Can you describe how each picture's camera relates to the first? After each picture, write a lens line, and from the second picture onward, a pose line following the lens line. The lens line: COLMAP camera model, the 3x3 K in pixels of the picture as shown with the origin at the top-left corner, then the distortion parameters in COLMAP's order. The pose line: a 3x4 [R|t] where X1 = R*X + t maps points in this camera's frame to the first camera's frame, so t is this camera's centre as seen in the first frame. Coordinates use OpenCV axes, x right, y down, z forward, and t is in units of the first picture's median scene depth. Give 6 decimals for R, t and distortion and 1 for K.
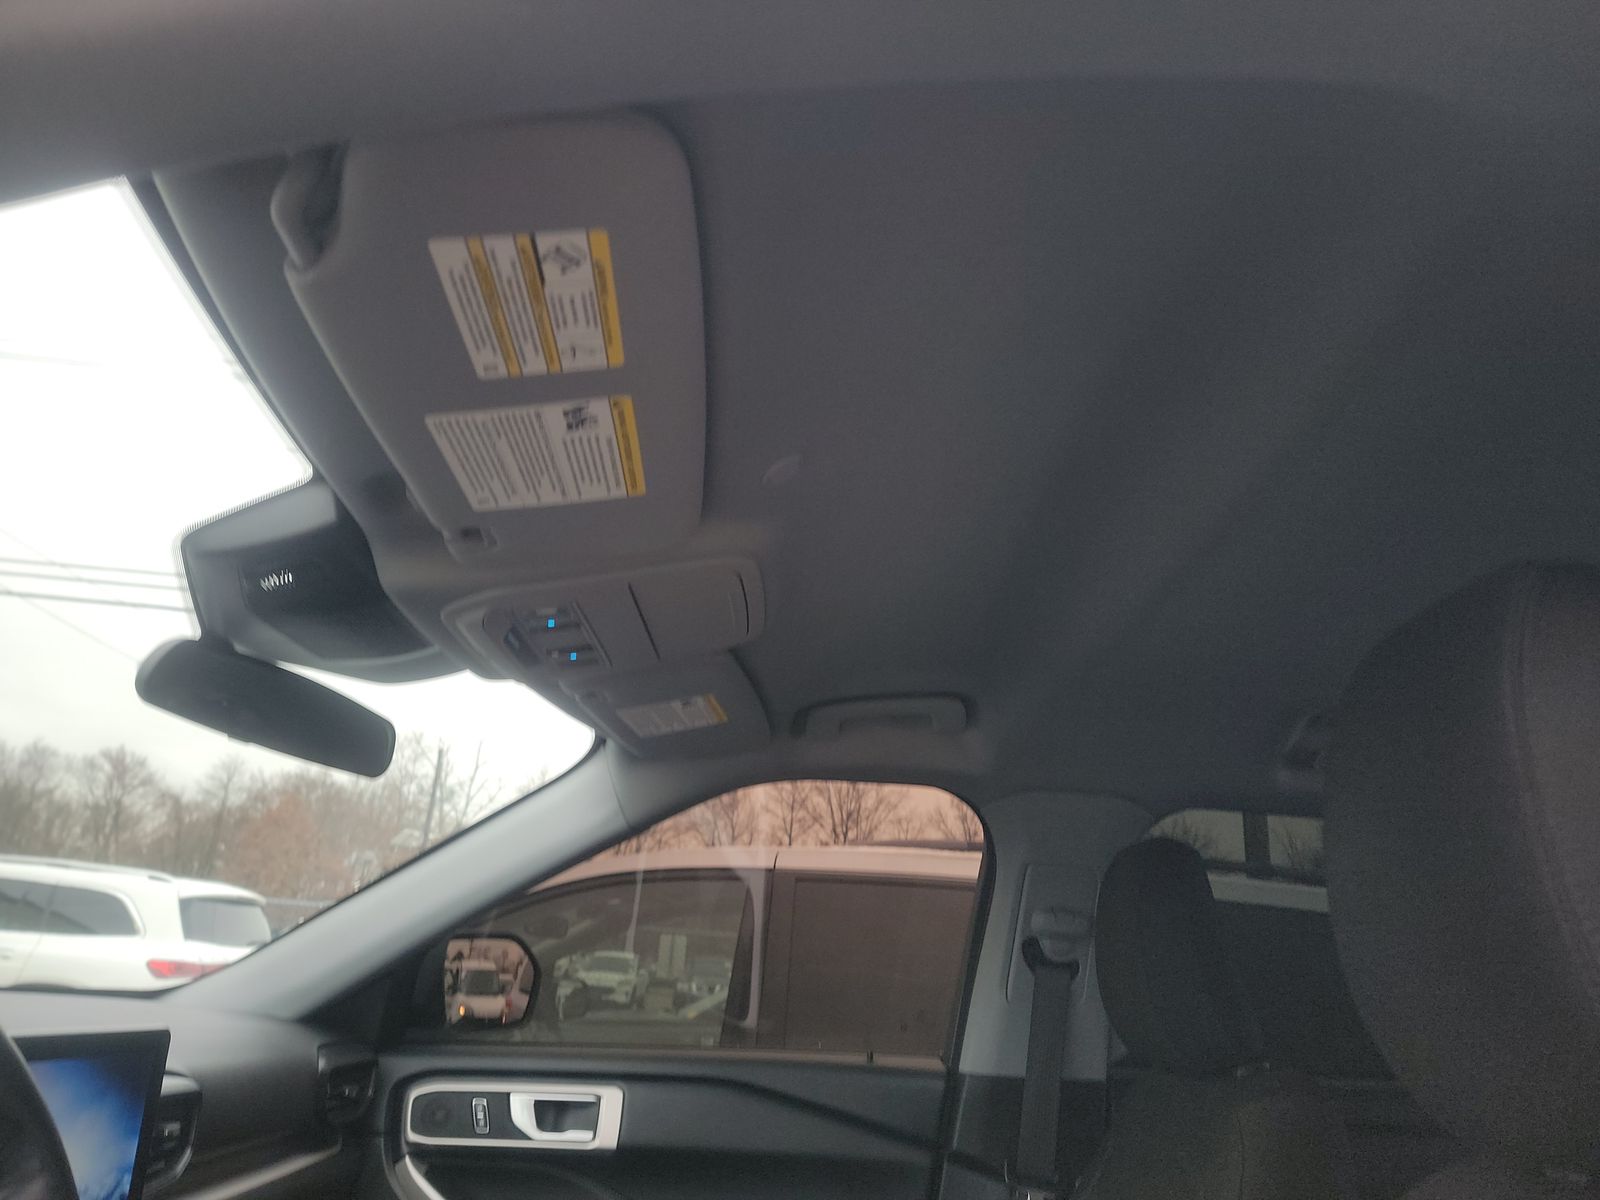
lens RADIAL K [[1105.3, 0, 790.8], [0, 1105.3, 587.4], [0, 0, 1]] dist [0.073752, -0.066269]
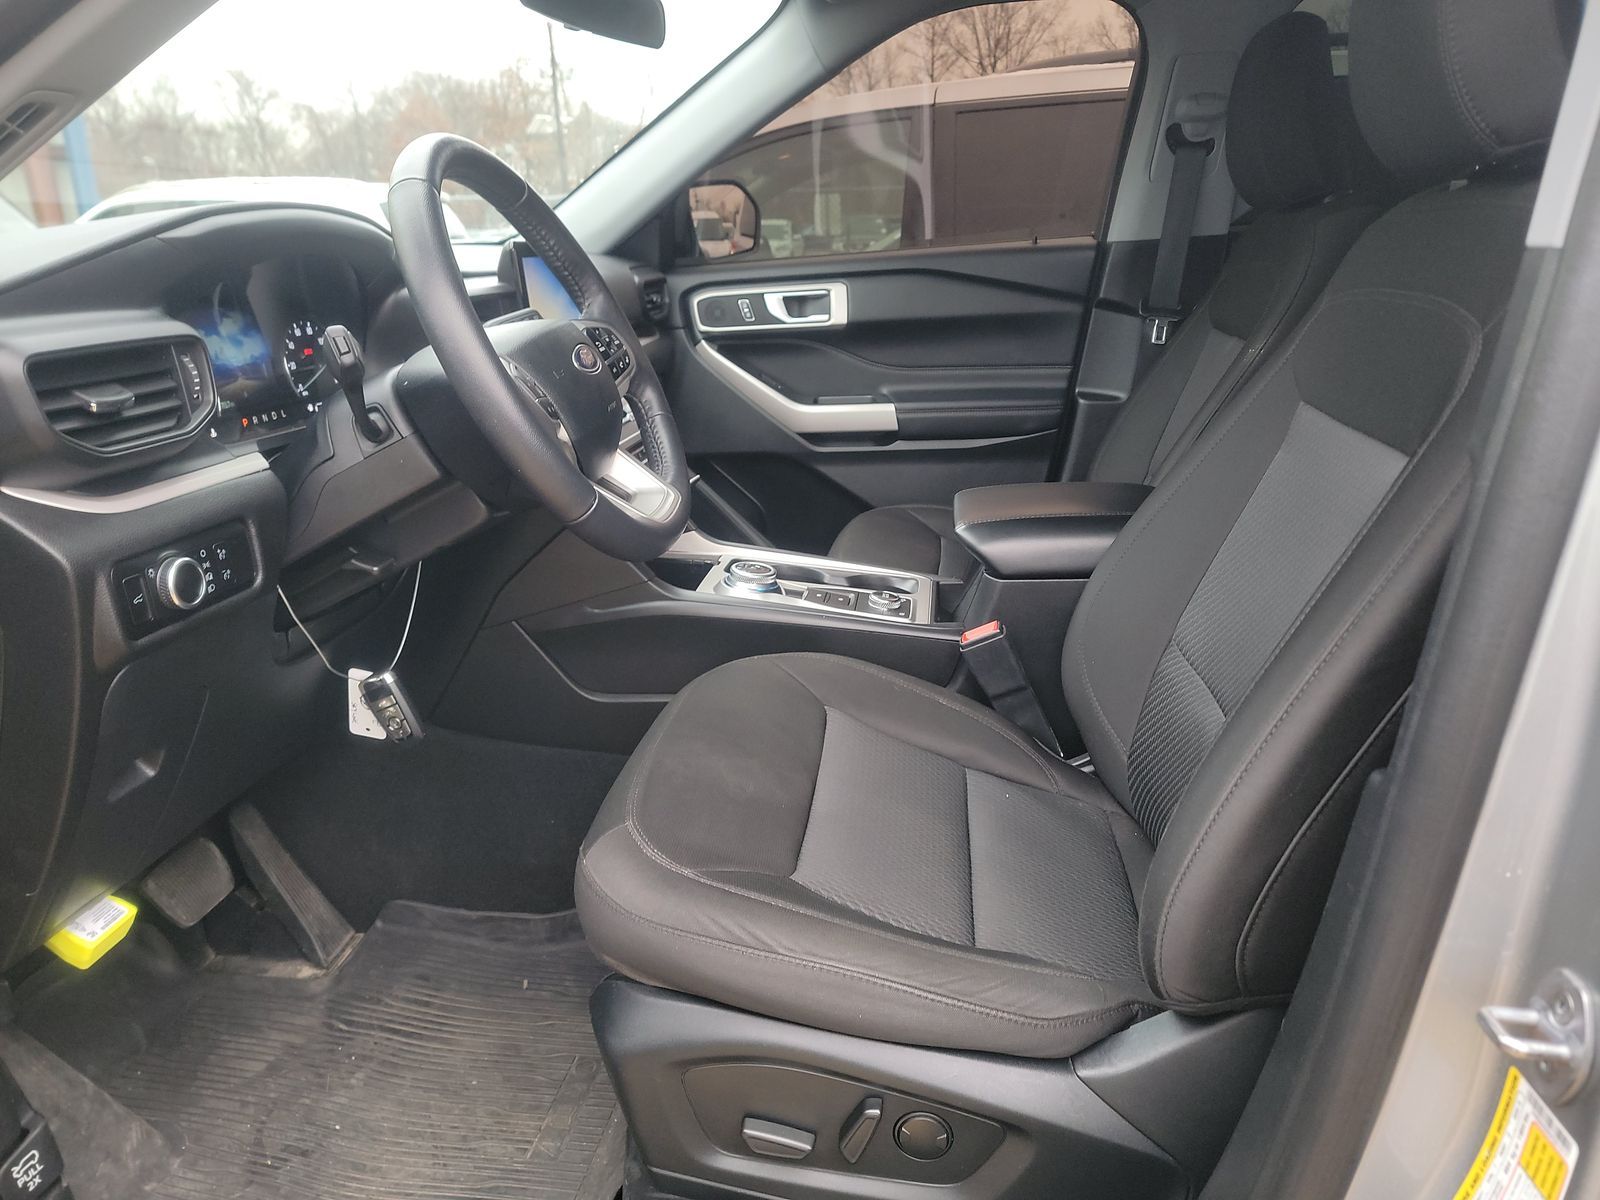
lens RADIAL K [[1105.3, 0, 790.8], [0, 1105.3, 587.4], [0, 0, 1]] dist [0.073752, -0.066269]
pose [[0.986442, -0.059417, -0.152977, -0.033361], [0.139187, 0.796752, 0.588058, -0.051521], [0.086944, -0.601378, 0.794220, -0.276510]]
